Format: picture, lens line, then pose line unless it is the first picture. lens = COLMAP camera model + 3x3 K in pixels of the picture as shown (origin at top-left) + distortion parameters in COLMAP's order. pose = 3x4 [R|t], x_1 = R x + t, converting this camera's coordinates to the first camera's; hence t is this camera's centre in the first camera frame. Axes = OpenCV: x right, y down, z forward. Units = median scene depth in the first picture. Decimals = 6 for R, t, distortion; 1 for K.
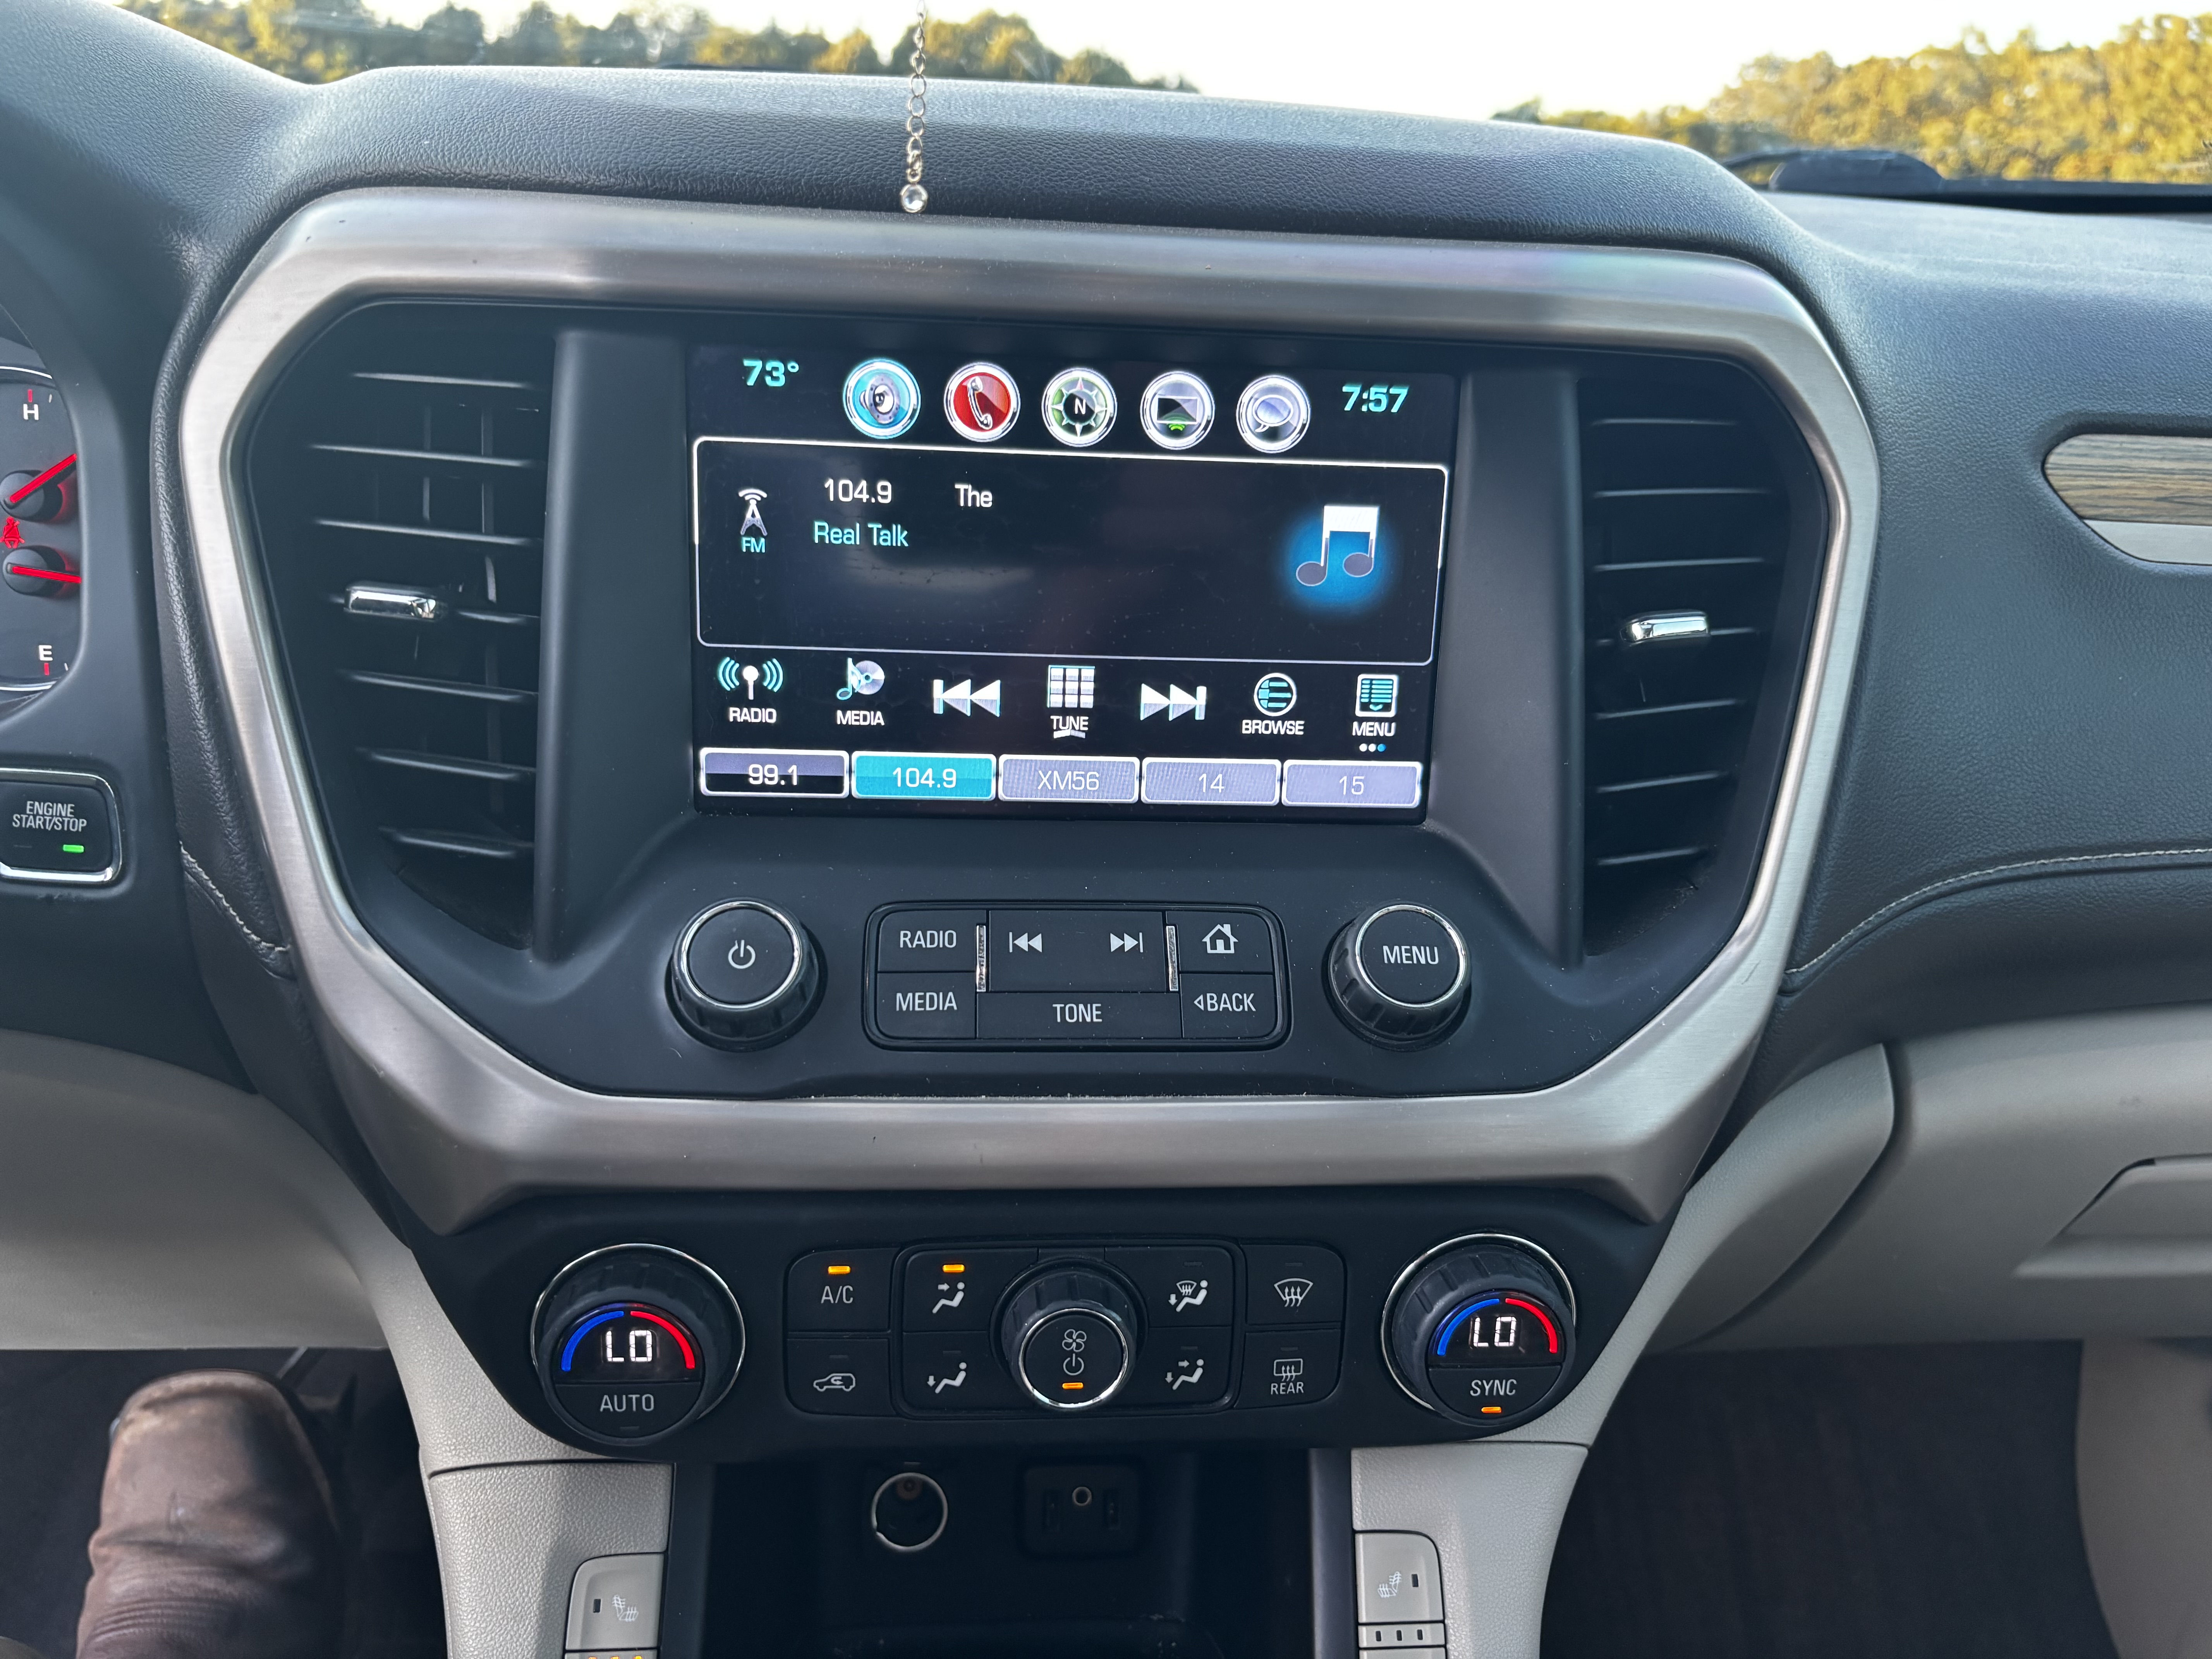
lens RADIAL K [[1692.7, 0, 1106.0], [0, 1692.7, 829.5], [0, 0, 1]] dist [0.069675, -0.110639]
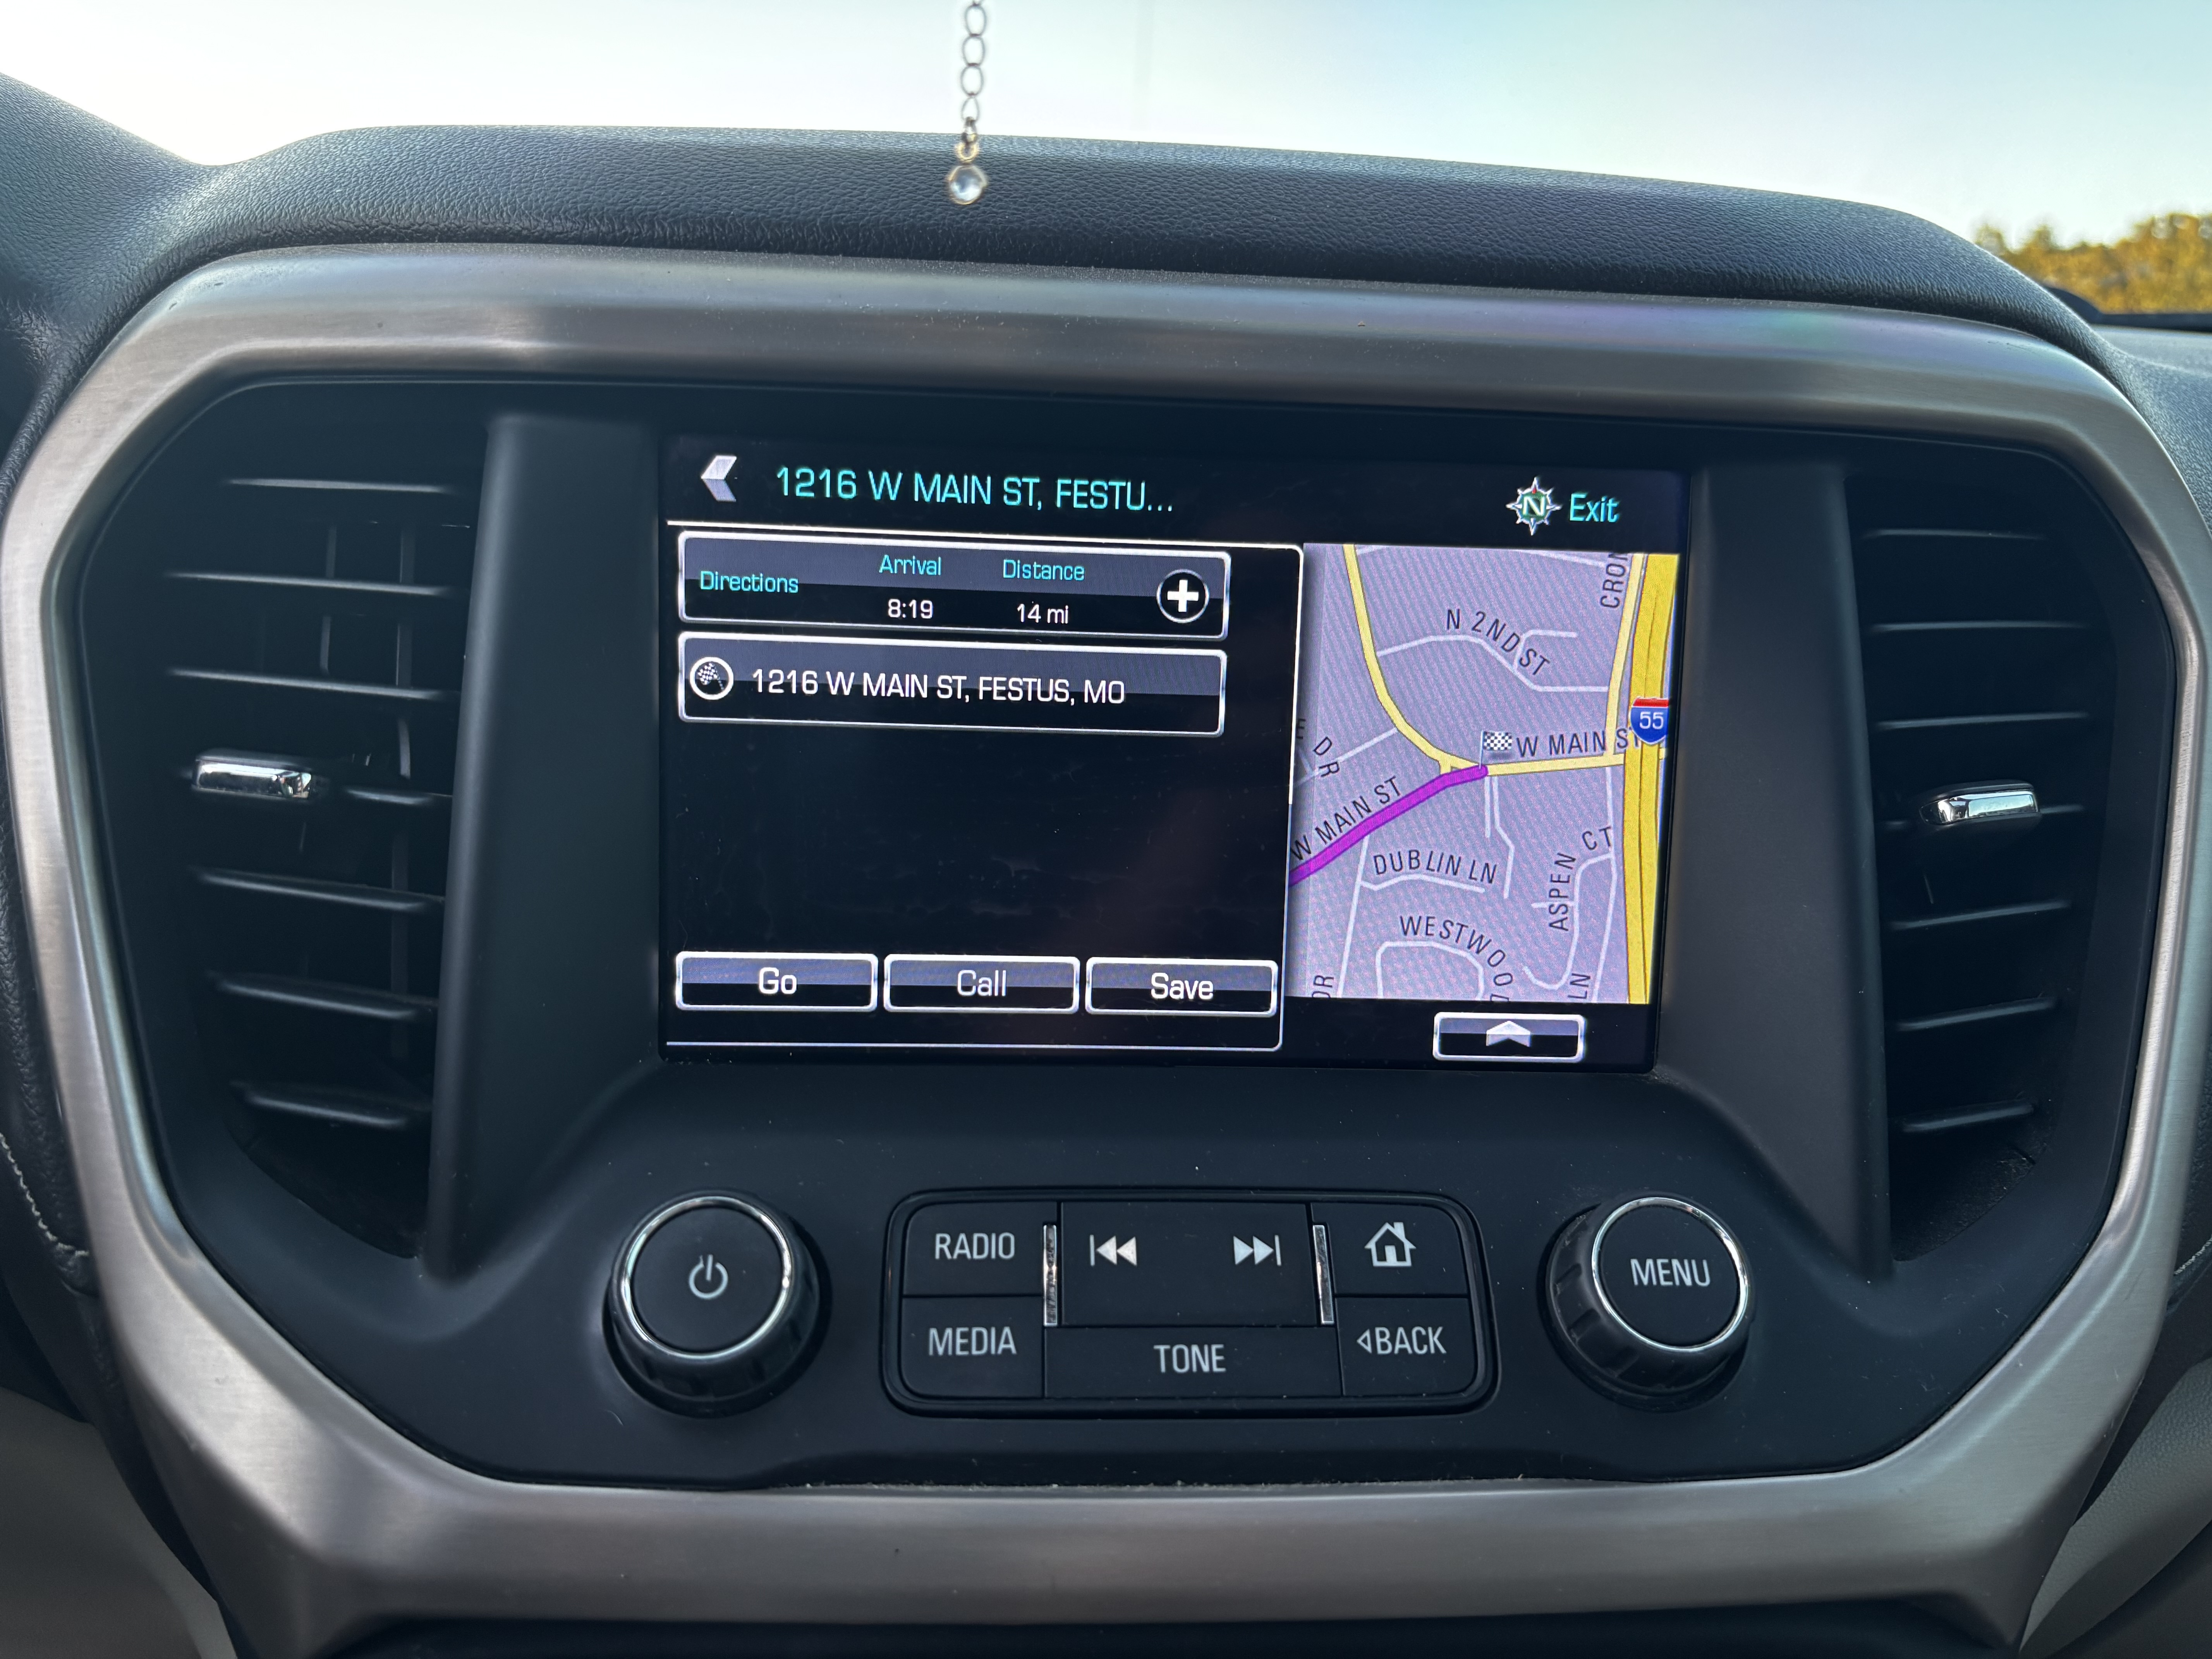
lens RADIAL K [[1656.9, 0, 1106.0], [0, 1656.9, 829.5], [0, 0, 1]] dist [-0.008733, -0.001721]
pose [[0.999798, -0.003520, -0.019782, -0.036730], [0.001394, 0.994314, -0.106478, -0.034192], [0.020045, 0.106429, 0.994118, 0.300117]]
